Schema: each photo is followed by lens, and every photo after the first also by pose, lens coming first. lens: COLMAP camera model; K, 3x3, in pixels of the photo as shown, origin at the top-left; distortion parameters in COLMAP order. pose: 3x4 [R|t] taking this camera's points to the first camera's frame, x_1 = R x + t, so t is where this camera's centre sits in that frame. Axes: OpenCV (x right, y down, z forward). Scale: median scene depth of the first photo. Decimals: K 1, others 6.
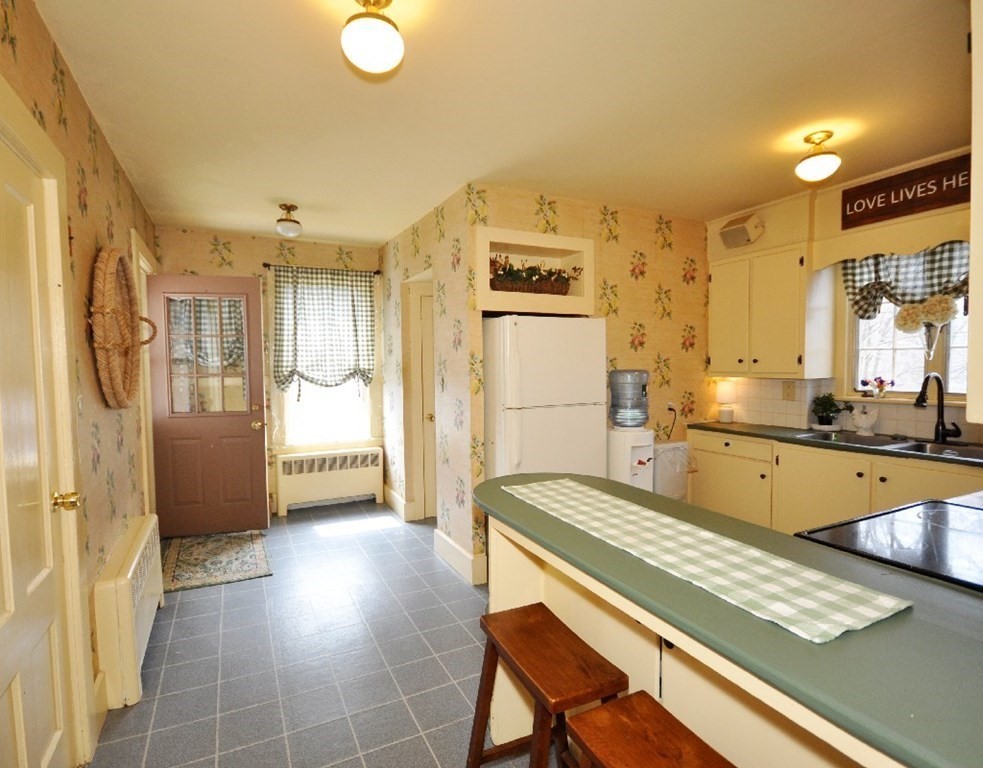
lens RADIAL K [[504.1, 0, 489.7], [0, 504.1, 384.7], [0, 0, 1]] dist [-0.001486, -0.002785]
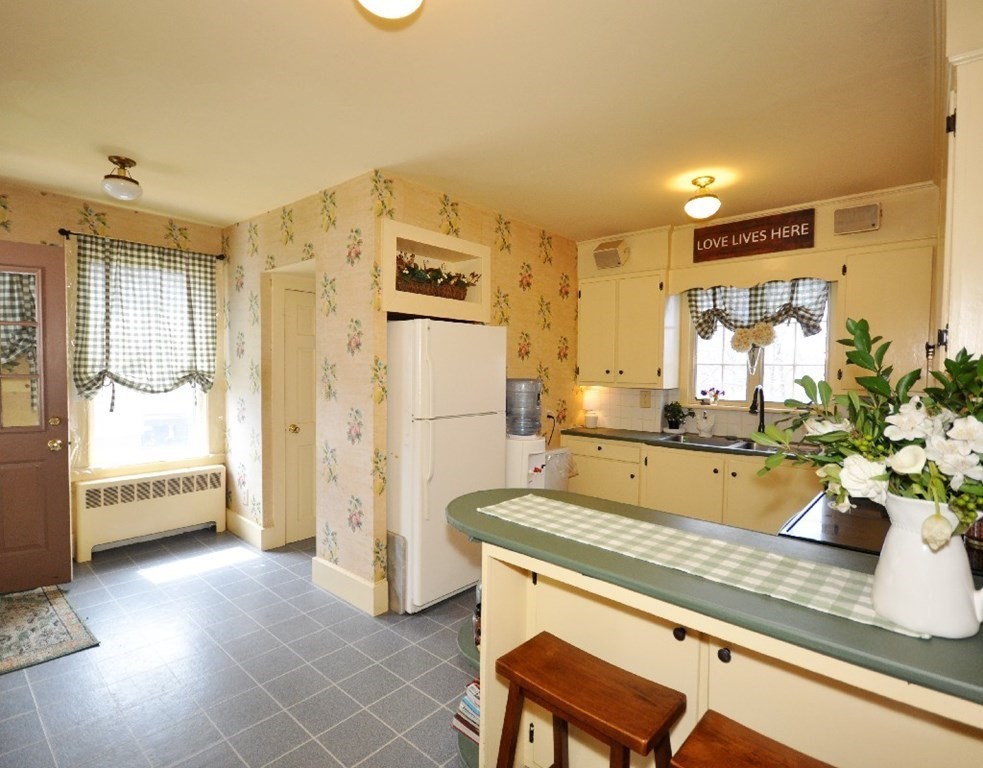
lens RADIAL K [[504.1, 0, 491.8], [0, 504.1, 386.3], [0, 0, 1]] dist [-0.001486, -0.002785]
pose [[0.928878, 0.009125, 0.370274, -0.137355], [-0.007352, 0.999954, -0.006198, -0.006514], [-0.370314, 0.003035, 0.928902, 0.067404]]
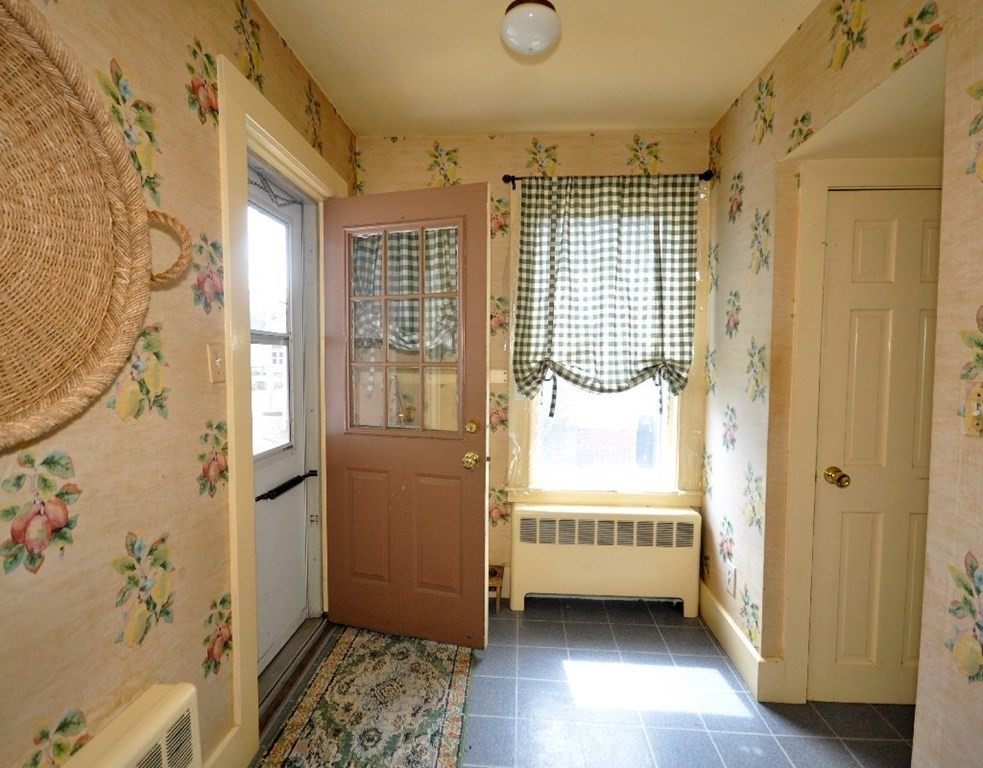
lens RADIAL K [[504.1, 0, 485.7], [0, 504.1, 390.1], [0, 0, 1]] dist [-0.001486, -0.002785]
pose [[0.855134, 0.044554, -0.516488, -0.171430], [-0.037382, 0.999006, 0.024286, -0.007745], [0.517057, -0.001461, 0.855950, 0.539288]]
